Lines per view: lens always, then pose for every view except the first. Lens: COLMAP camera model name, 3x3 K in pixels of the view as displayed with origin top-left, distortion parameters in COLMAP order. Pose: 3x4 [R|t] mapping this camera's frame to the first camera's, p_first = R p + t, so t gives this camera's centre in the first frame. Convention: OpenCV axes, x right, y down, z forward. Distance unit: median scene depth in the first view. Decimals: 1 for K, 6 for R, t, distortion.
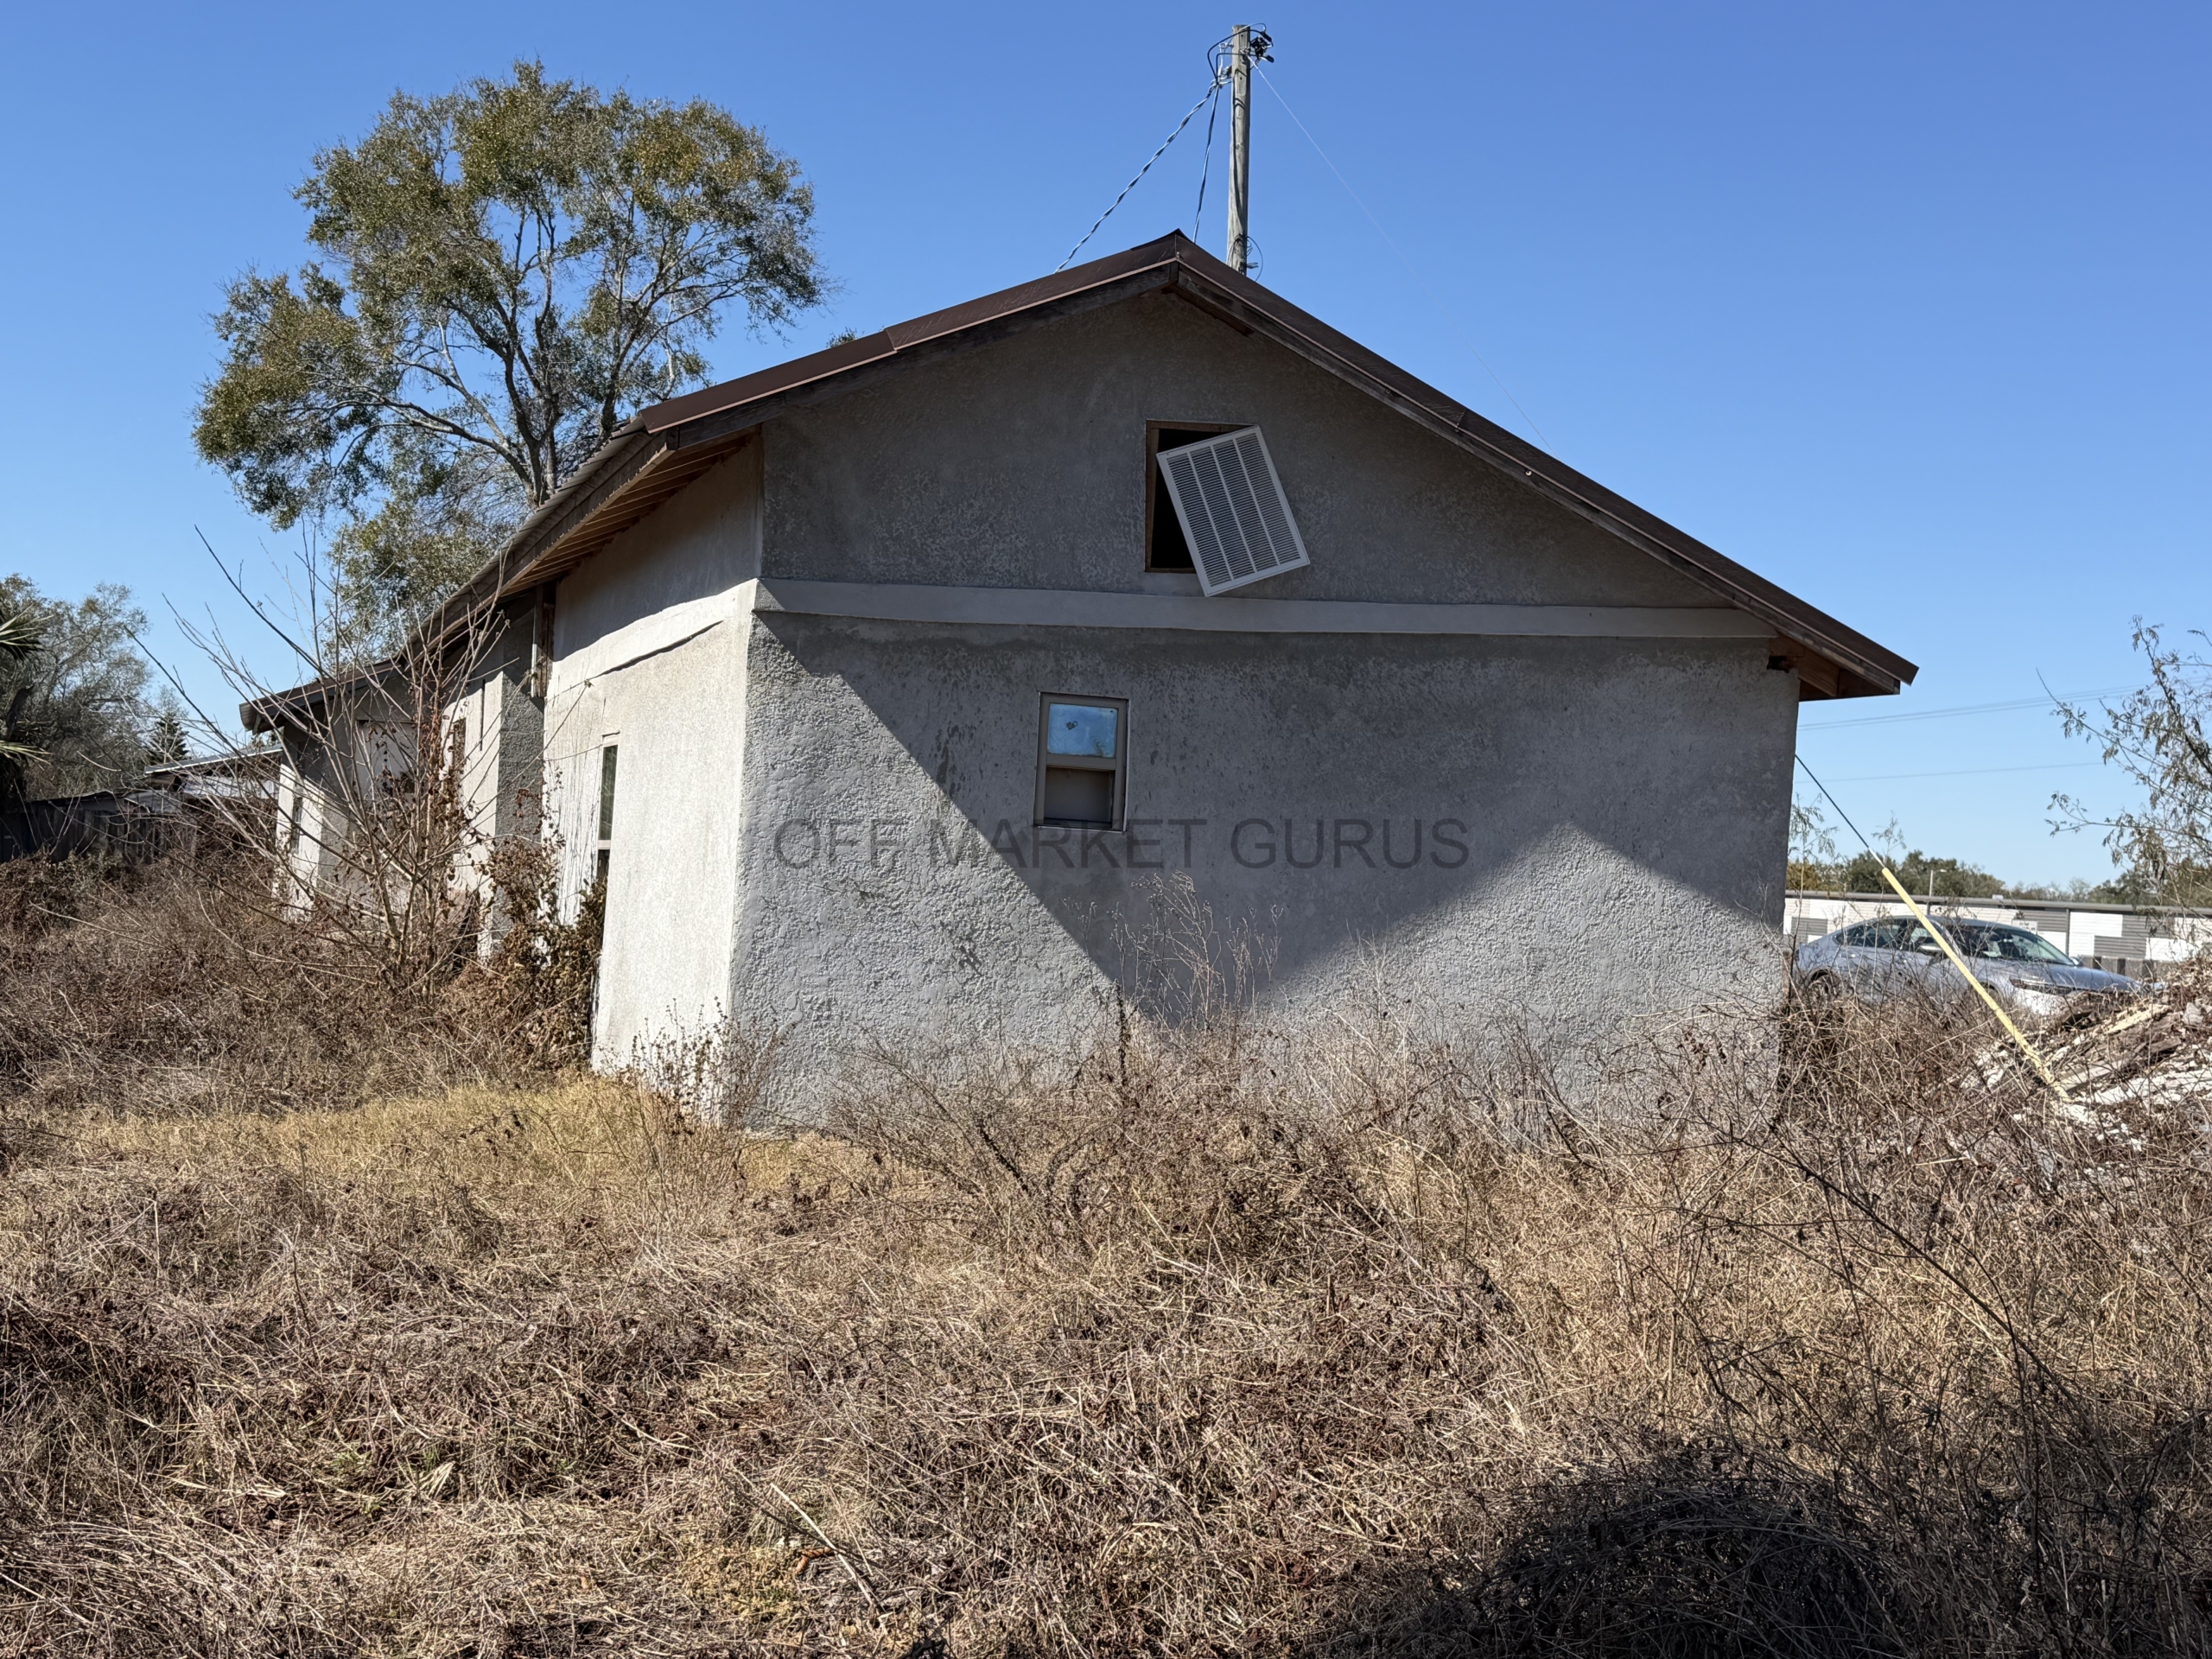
lens RADIAL K [[2508.2, 0, 1108.4], [0, 2508.2, 853.1], [0, 0, 1]] dist [0.123626, 0.000000]
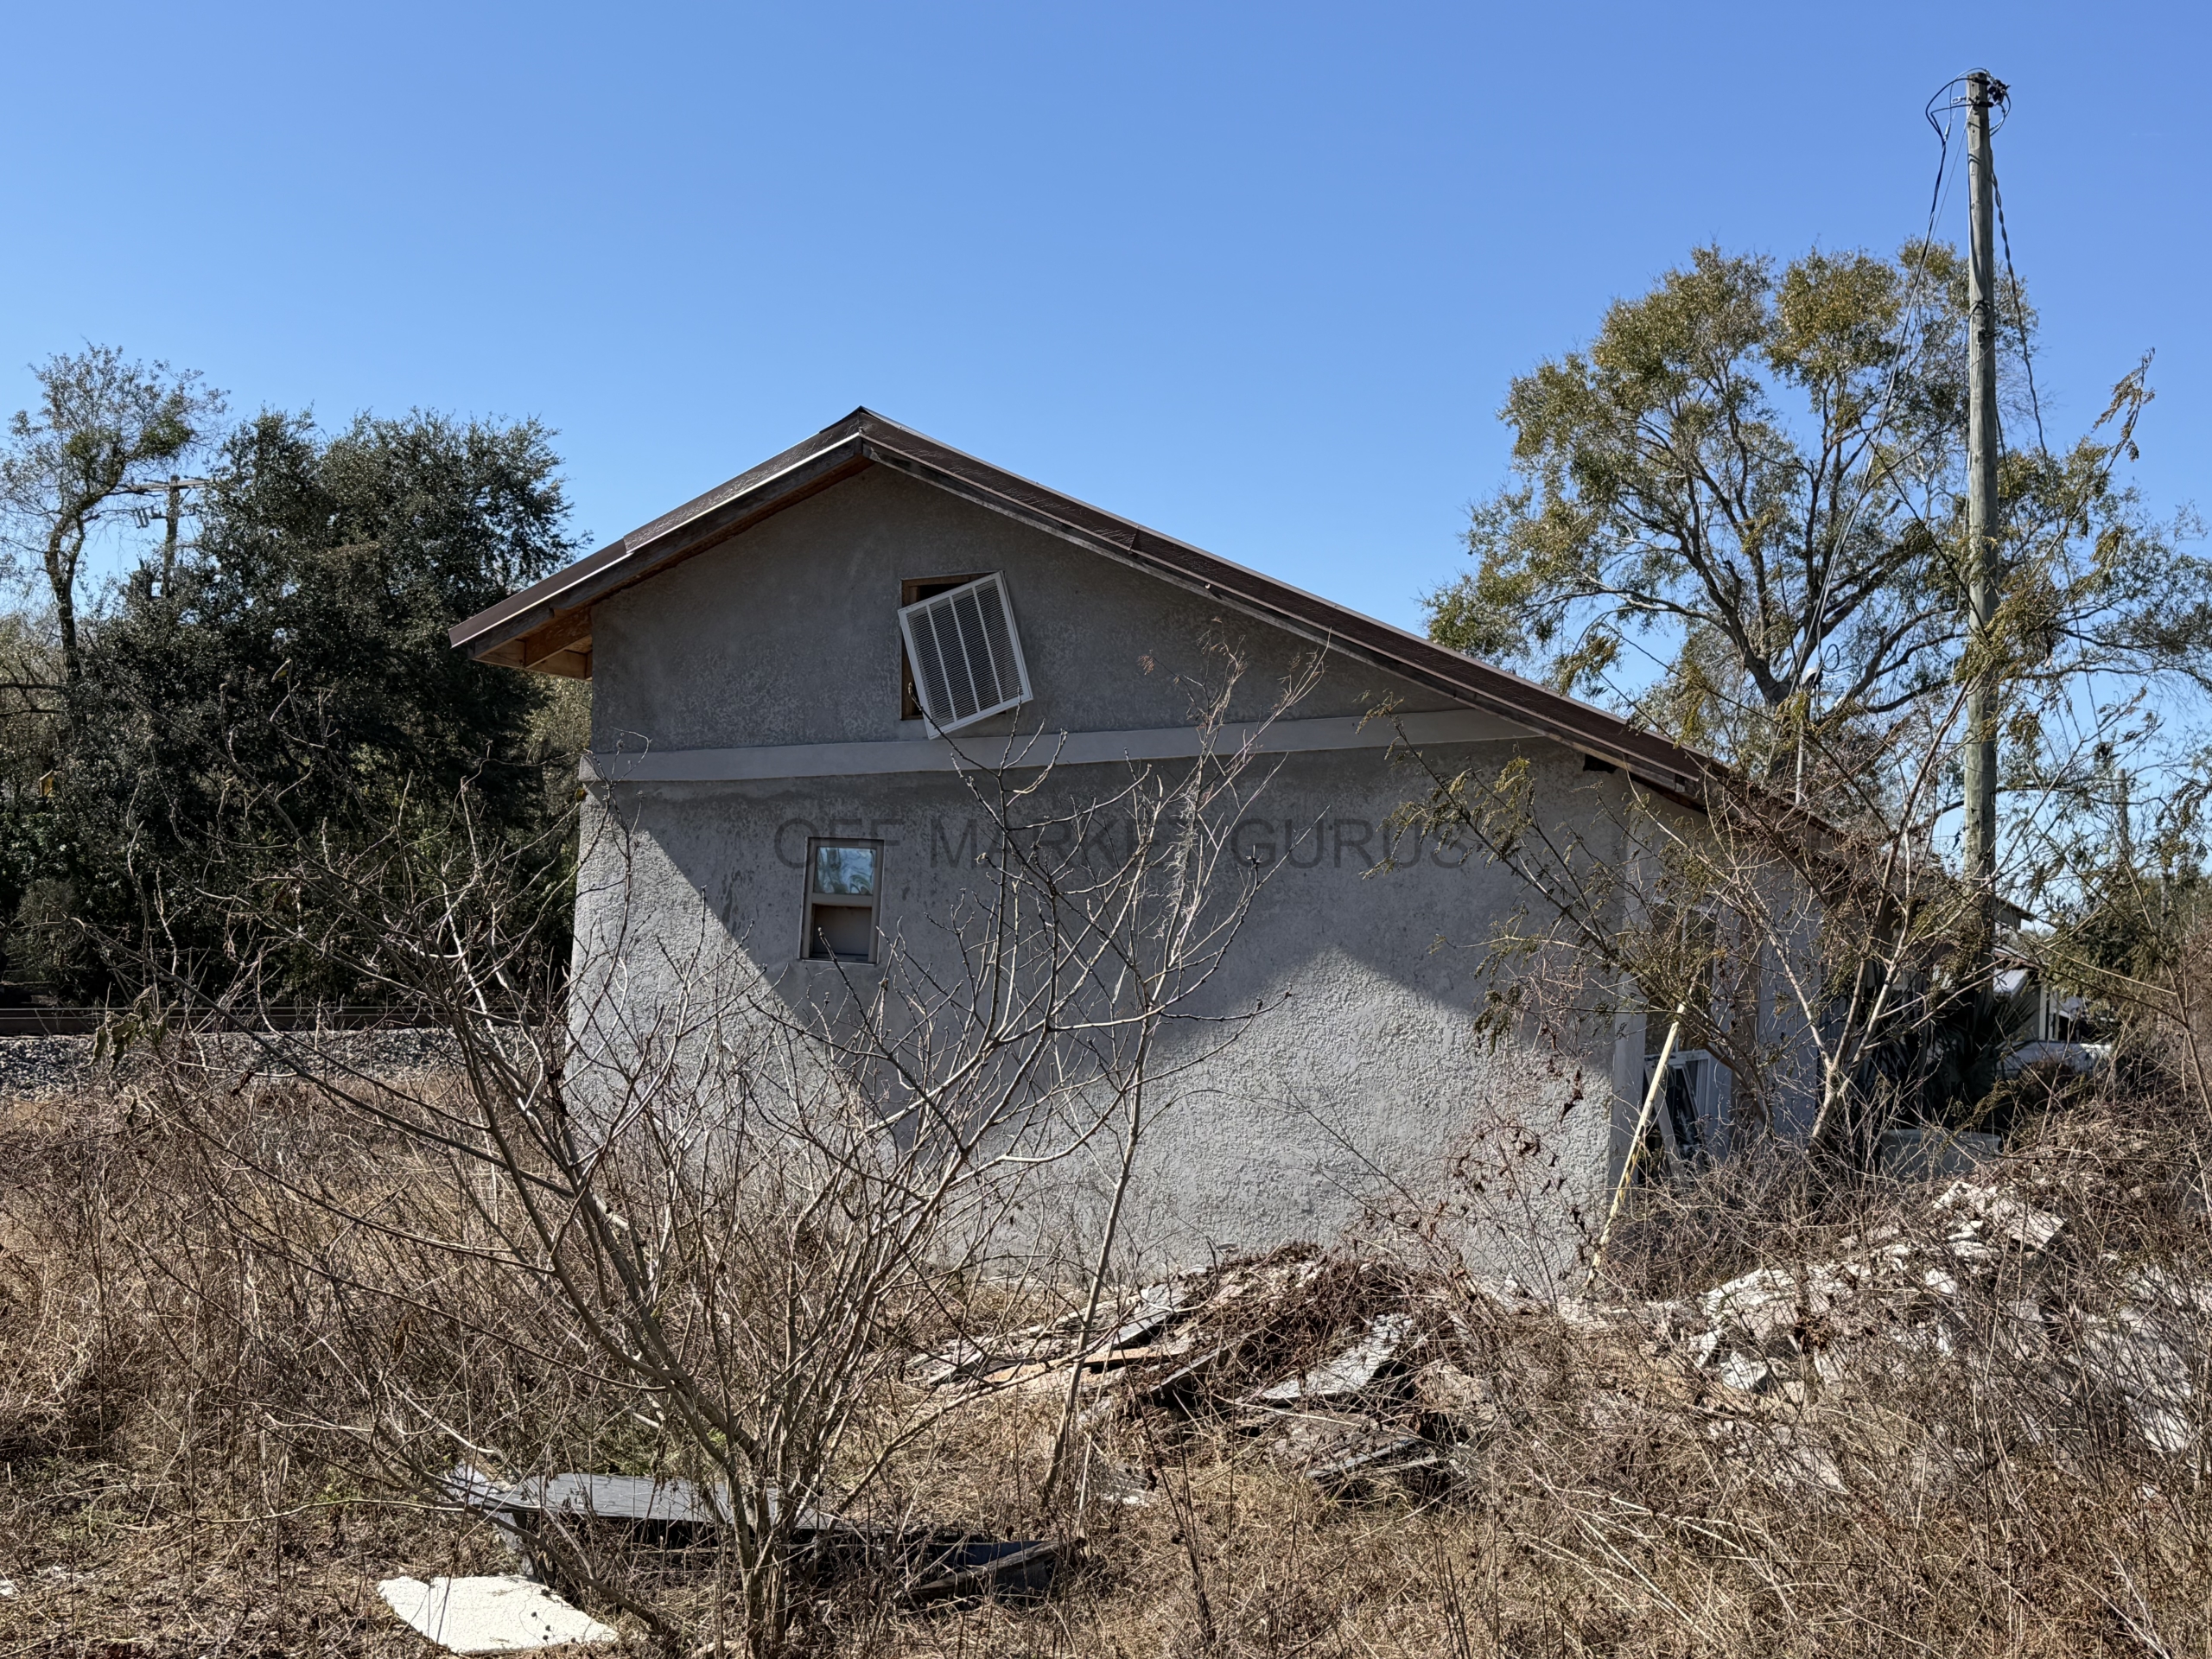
lens RADIAL K [[2508.2, 0, 1107.1], [0, 2508.2, 830.8], [0, 0, 1]] dist [0.123626, 0.000000]
pose [[0.716038, -0.049679, -0.696291, 0.778393], [-0.006214, 0.996971, -0.077522, 0.016164], [0.698034, 0.059836, 0.713561, 0.288227]]
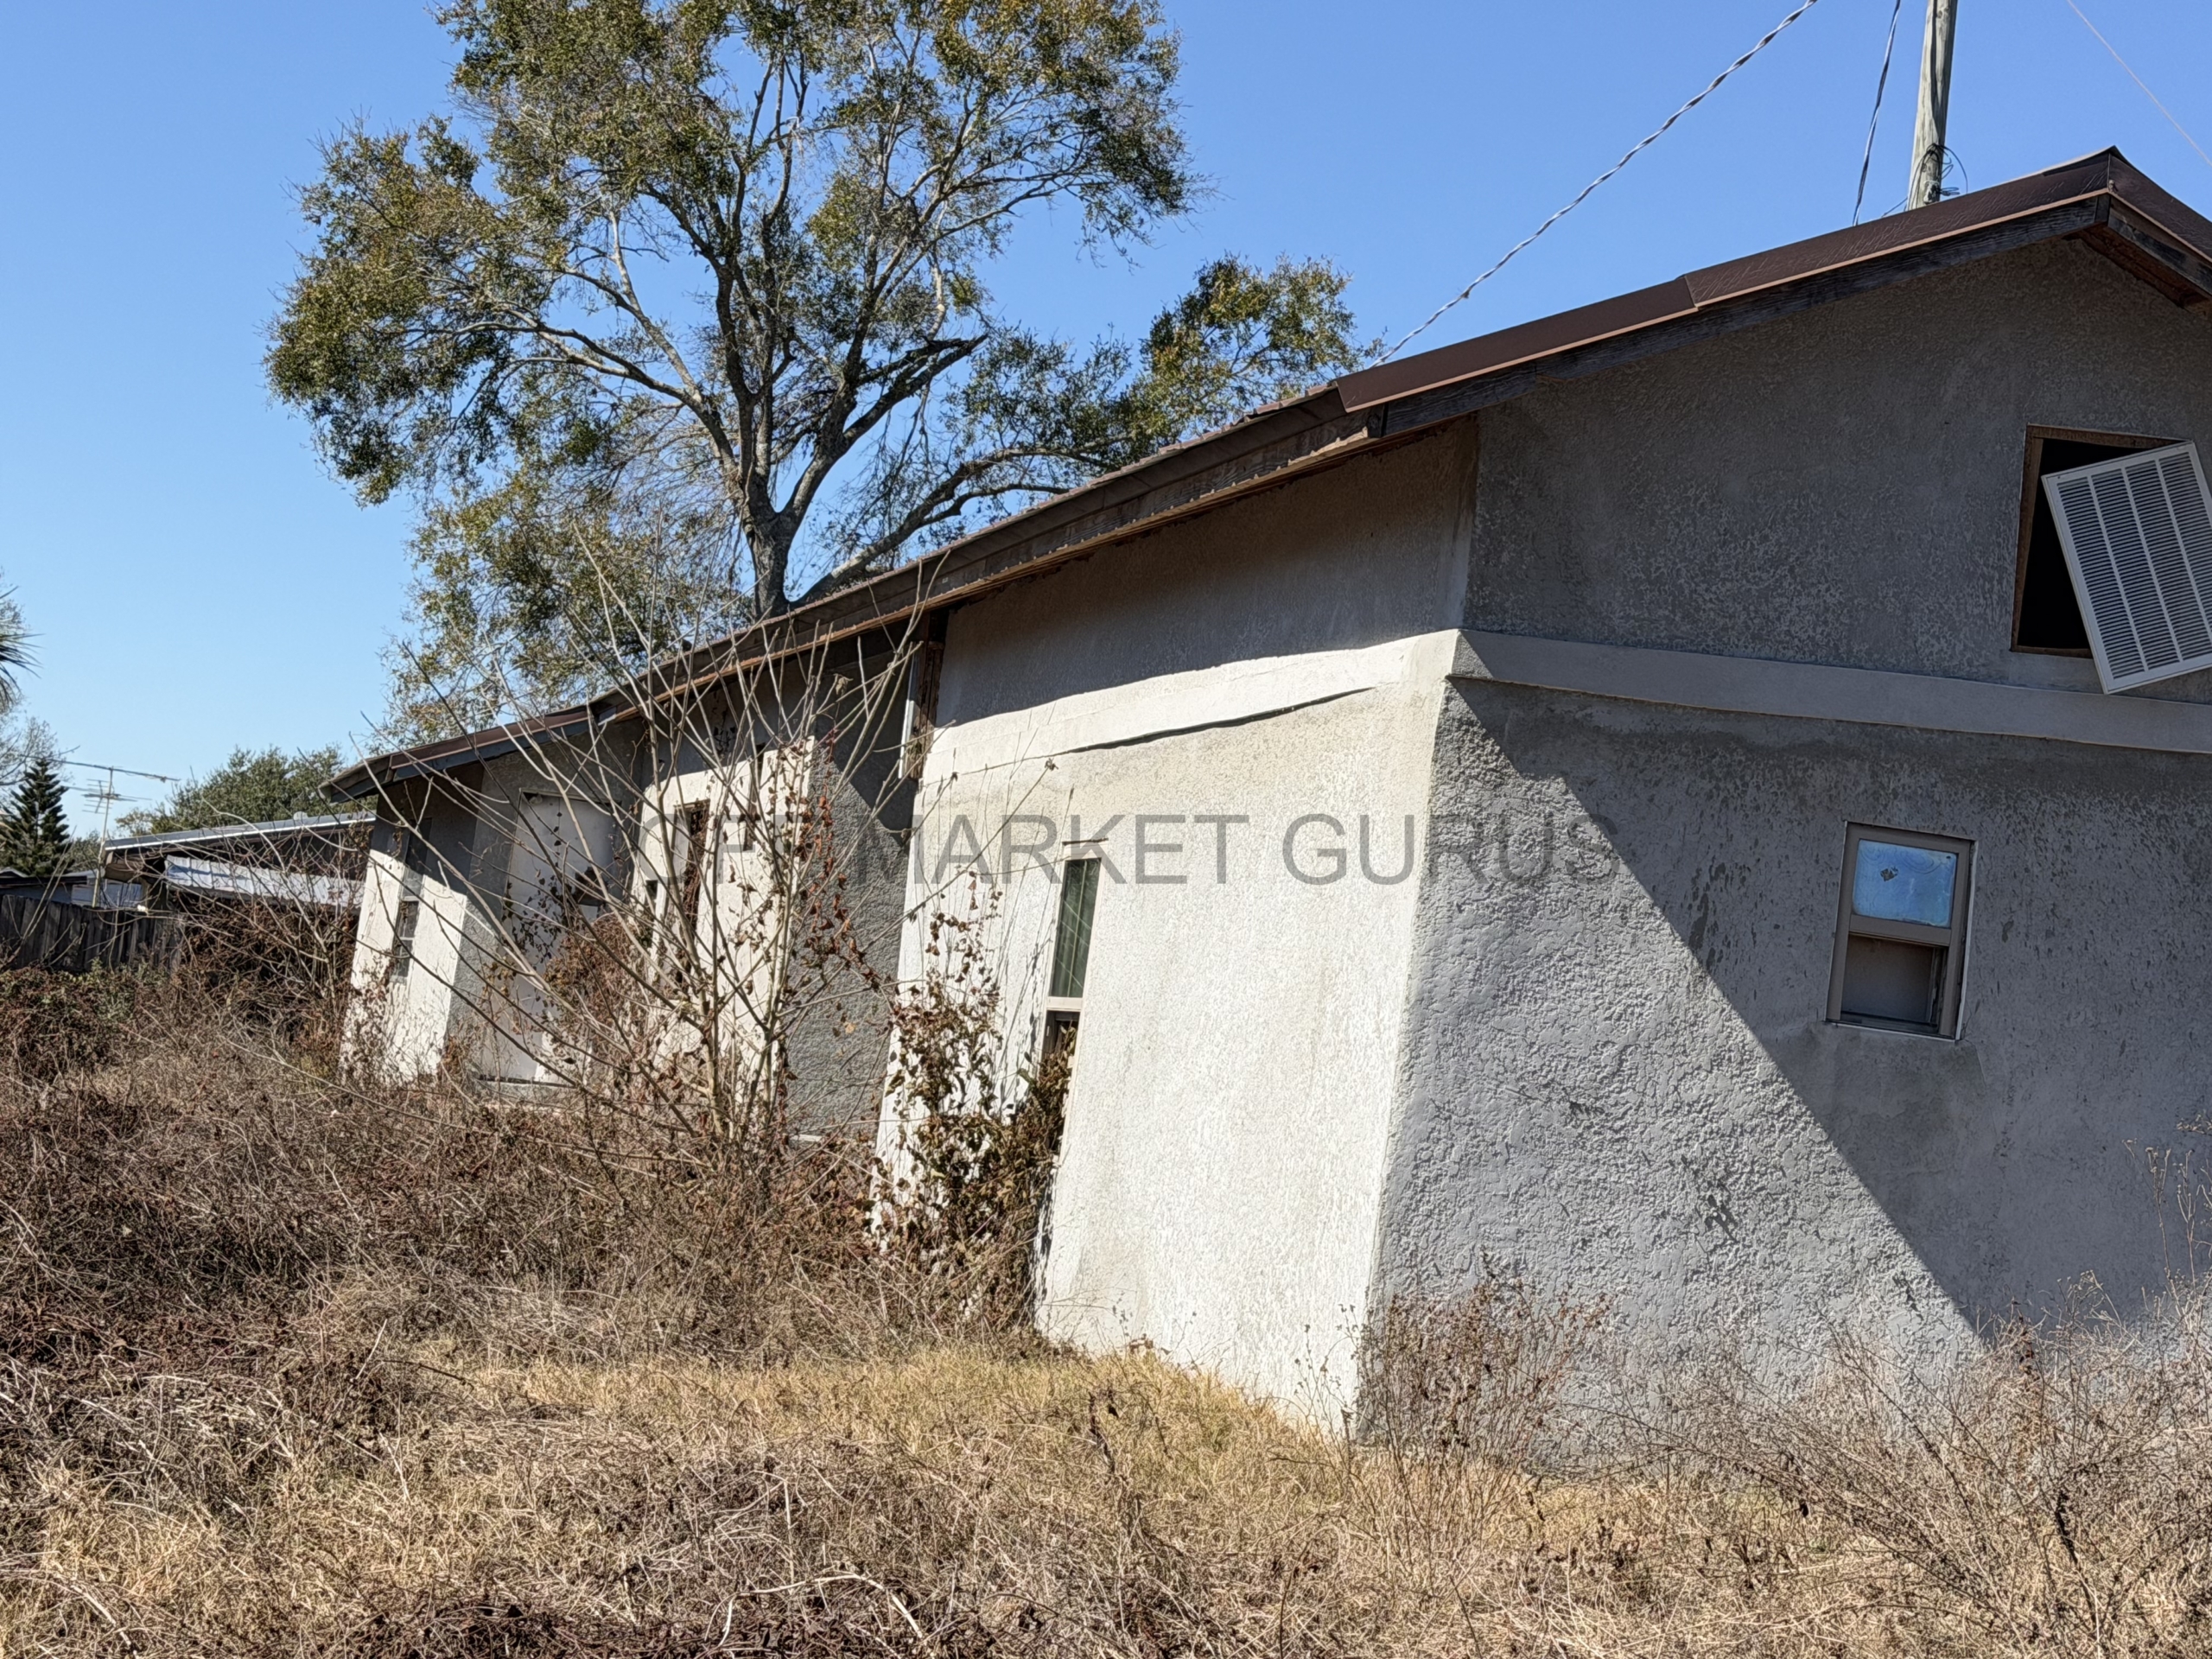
lens RADIAL K [[3881.7, 0, 1108.6], [0, 3881.7, 834.3], [0, 0, 1]] dist [0.171626, 0.000000]
pose [[0.995655, 0.064342, -0.067320, -0.142377], [-0.068053, 0.996200, -0.054352, 0.008230], [0.063567, 0.058697, 0.996250, -0.040745]]
